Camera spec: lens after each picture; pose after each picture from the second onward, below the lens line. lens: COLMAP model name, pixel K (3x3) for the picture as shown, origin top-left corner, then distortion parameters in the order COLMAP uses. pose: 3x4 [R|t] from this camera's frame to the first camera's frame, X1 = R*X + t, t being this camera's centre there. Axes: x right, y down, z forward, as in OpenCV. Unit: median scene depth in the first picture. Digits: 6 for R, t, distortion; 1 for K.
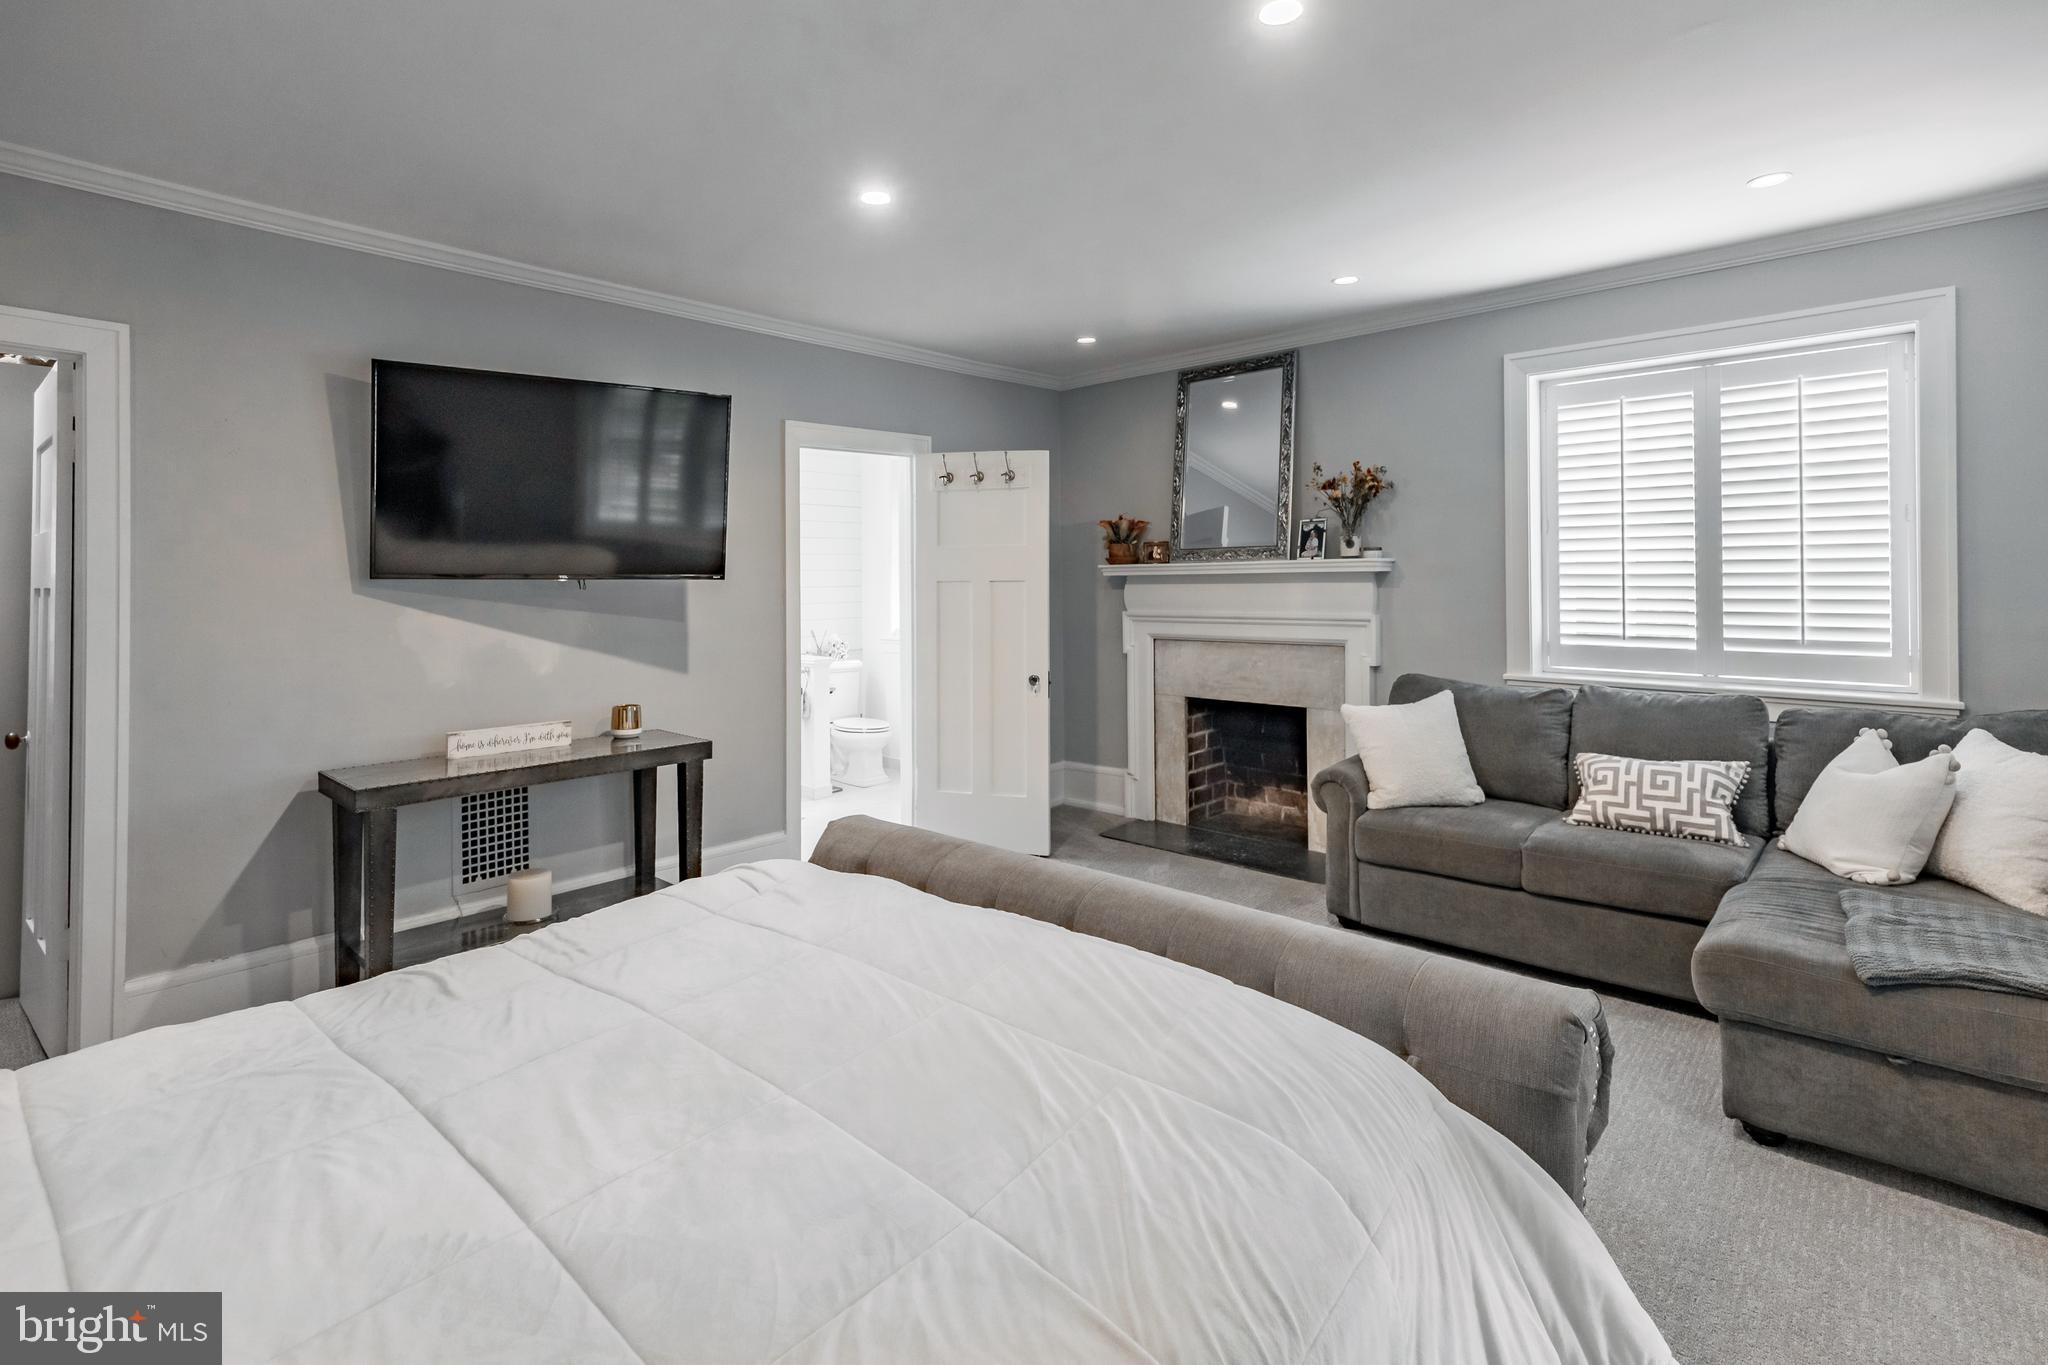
lens RADIAL K [[964.9, 0, 1022.1], [0, 964.9, 568.9], [0, 0, 1]] dist [0.000872, 0.000236]
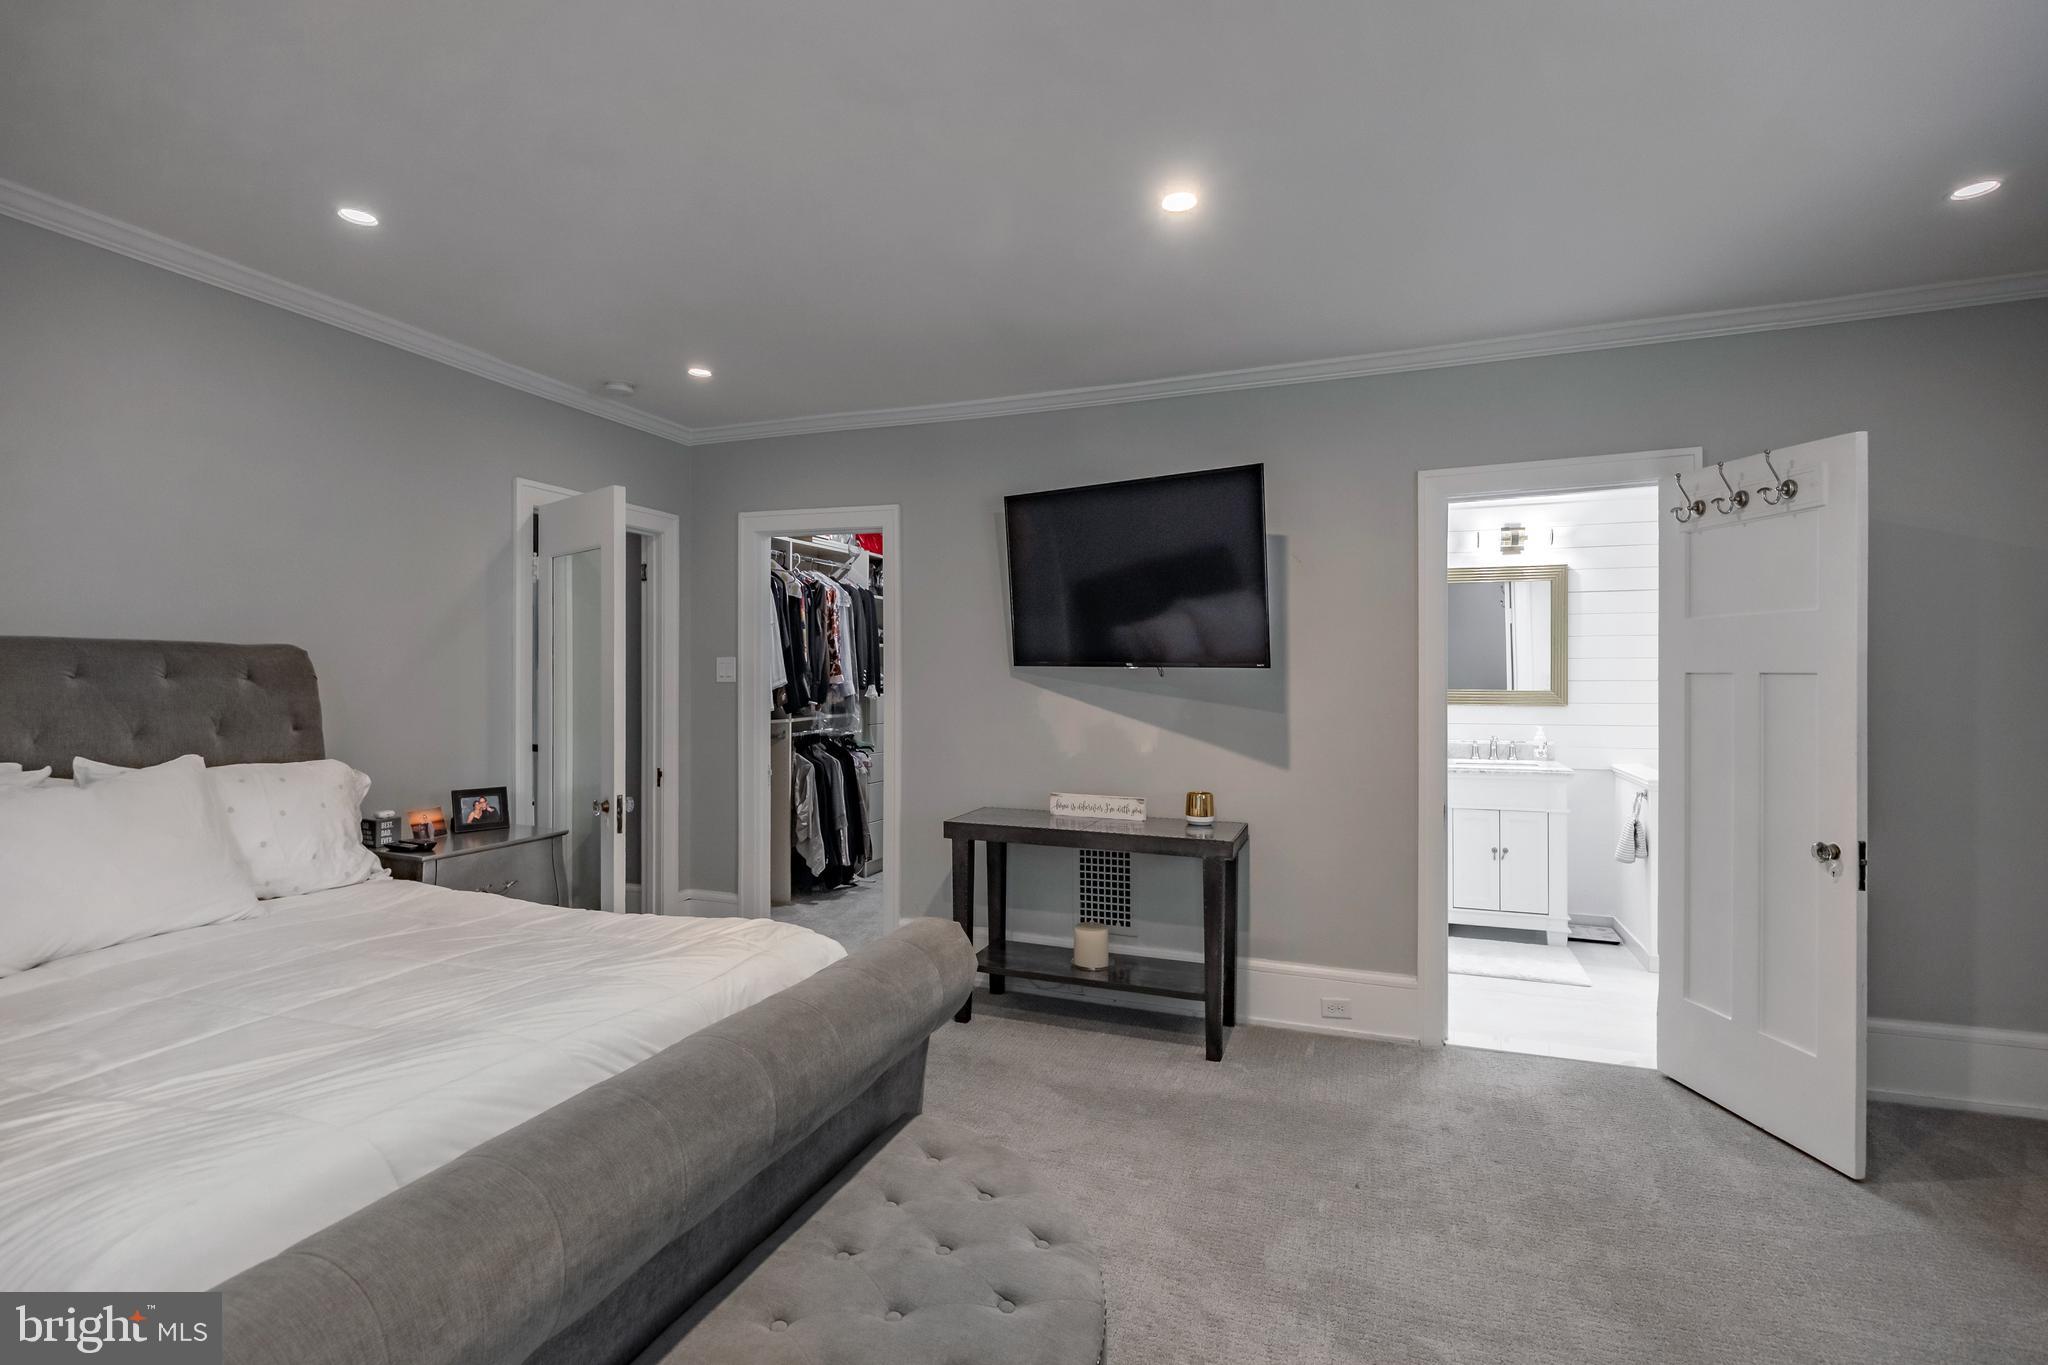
lens RADIAL K [[963.5, 0, 1018.7], [0, 963.5, 668.7], [0, 0, 1]] dist [-0.000454, -0.000122]
pose [[0.354917, 0.006192, -0.934877, 0.482673], [0.006902, 0.999933, 0.009243, 0.001713], [0.934872, -0.009733, 0.354850, 0.488269]]
